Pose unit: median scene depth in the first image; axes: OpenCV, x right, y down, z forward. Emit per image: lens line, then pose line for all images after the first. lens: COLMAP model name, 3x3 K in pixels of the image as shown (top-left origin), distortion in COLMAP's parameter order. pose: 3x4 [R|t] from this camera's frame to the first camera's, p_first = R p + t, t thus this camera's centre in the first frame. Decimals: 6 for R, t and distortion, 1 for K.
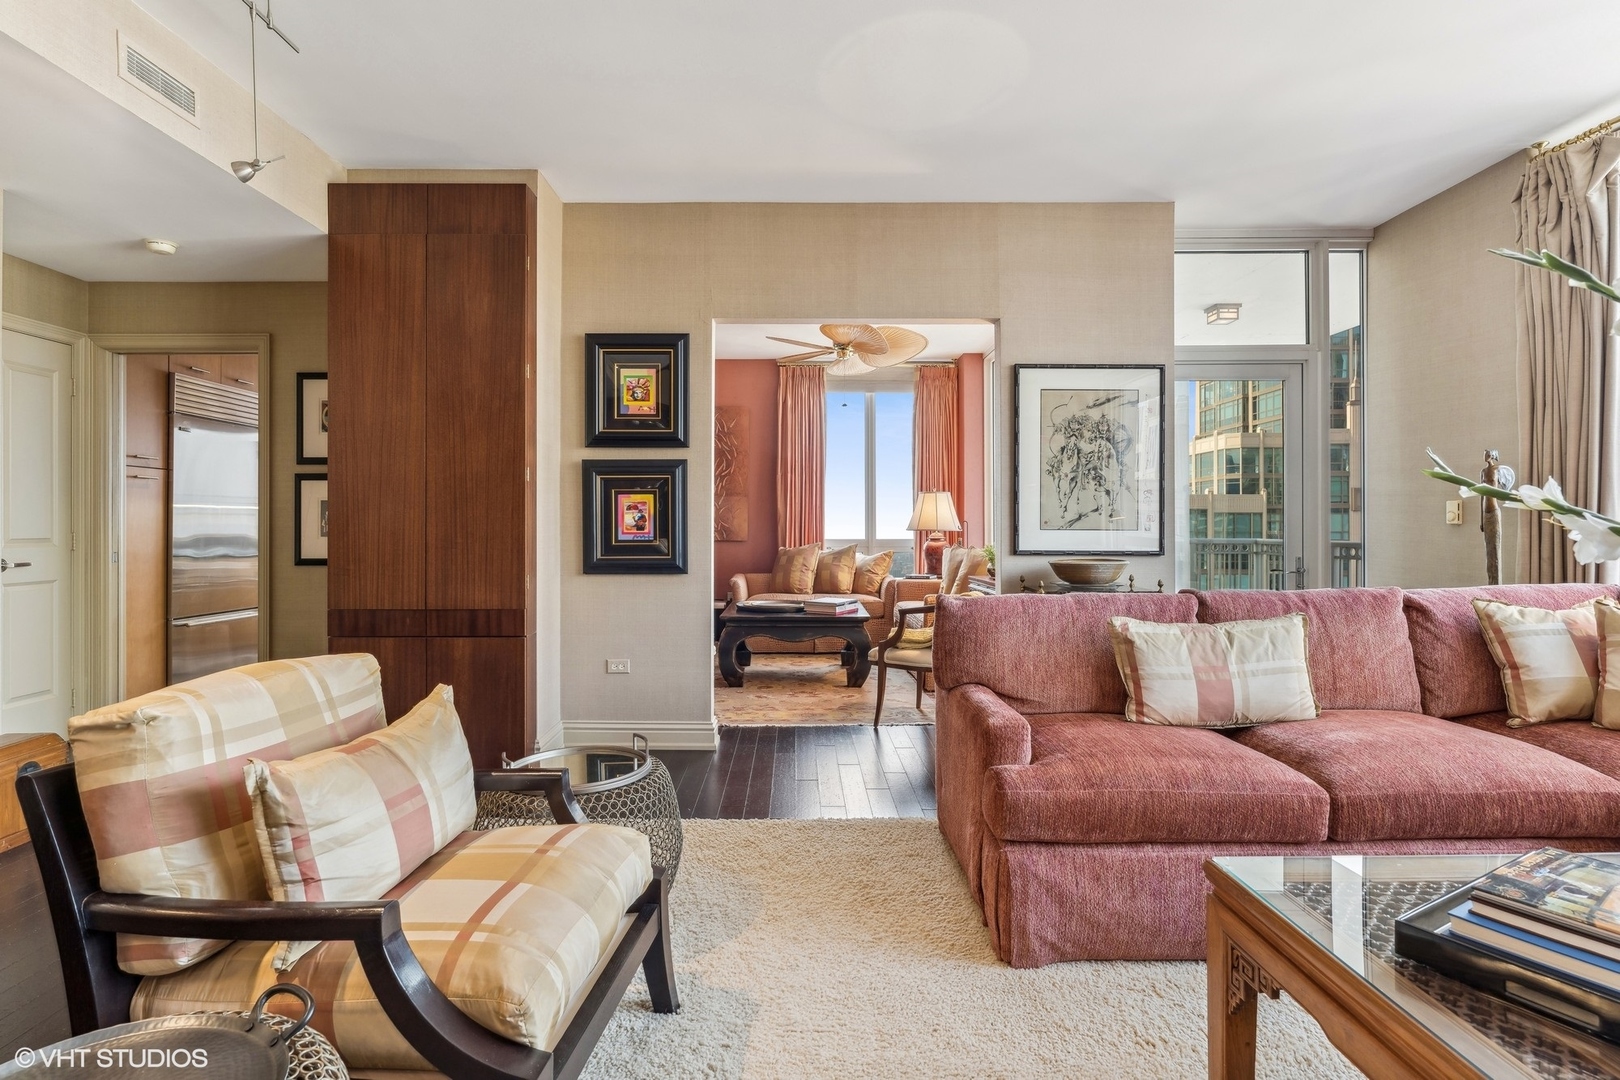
lens RADIAL K [[779.6, 0, 809.1], [0, 779.6, 531.2], [0, 0, 1]] dist [-0.000599, 0.000939]
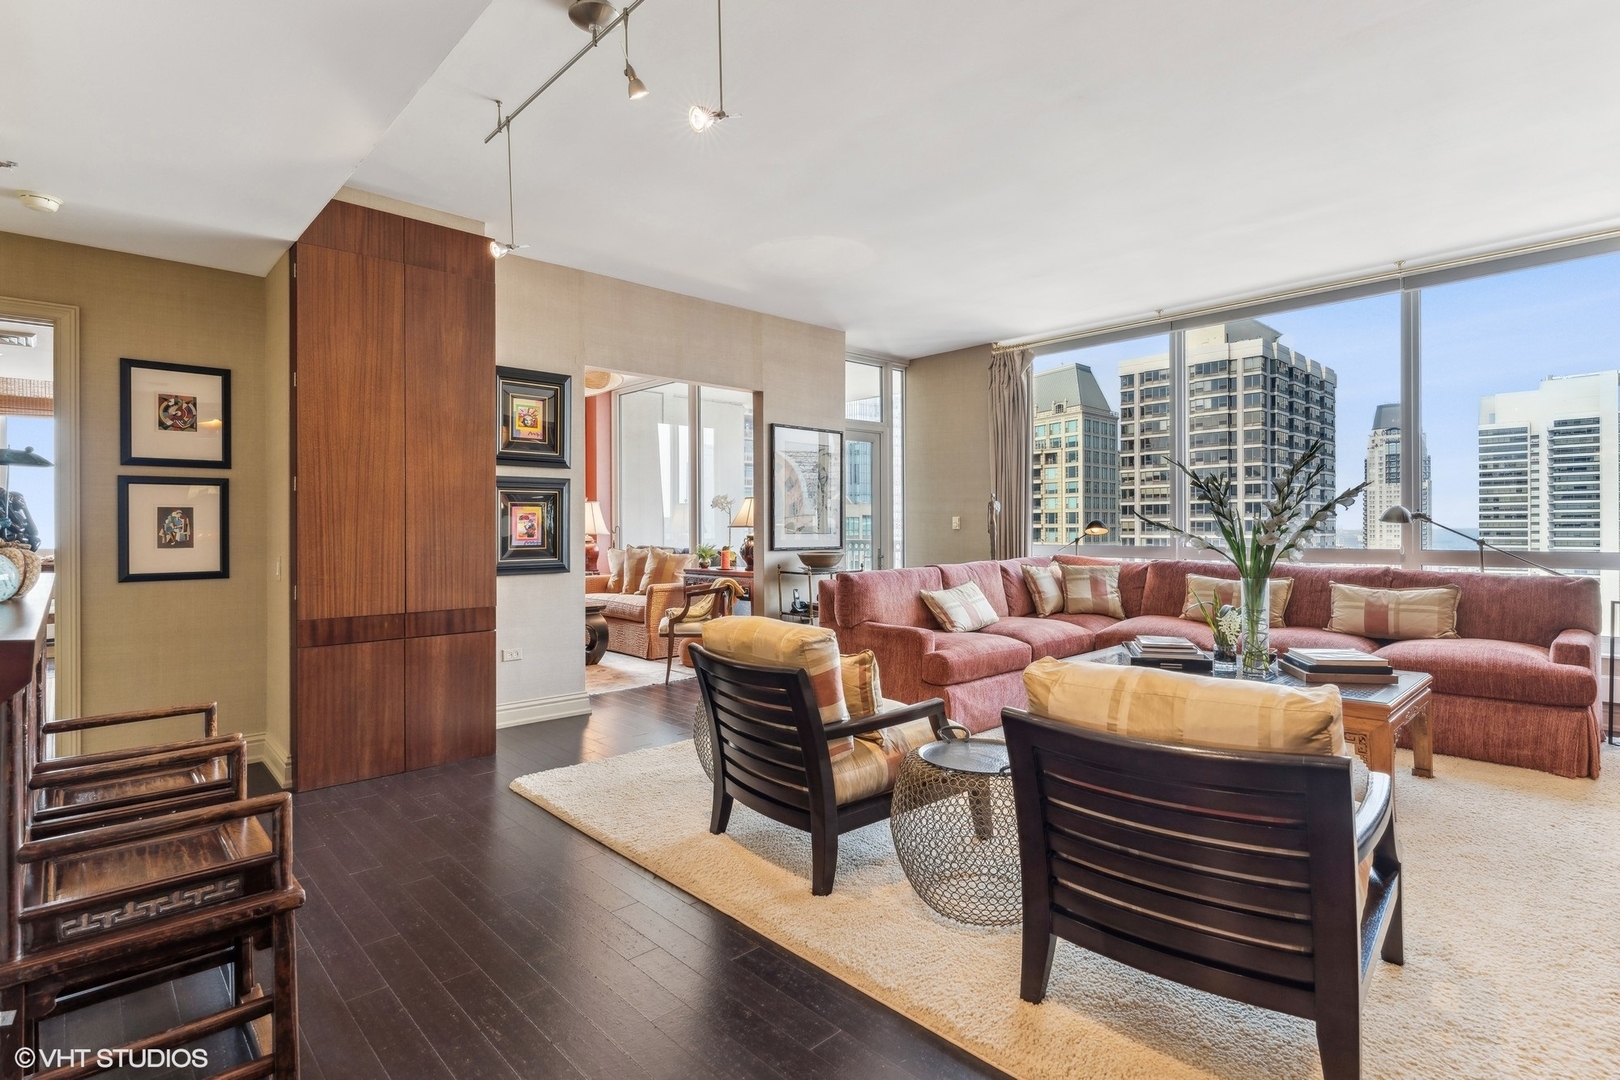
lens RADIAL K [[786.9, 0, 777.2], [0, 786.9, 531.8], [0, 0, 1]] dist [0.012211, 0.000503]
pose [[0.750079, -0.006610, 0.661315, -0.825253], [0.007083, 0.999973, 0.001962, -0.010196], [-0.661310, 0.003212, 0.750106, -0.157001]]
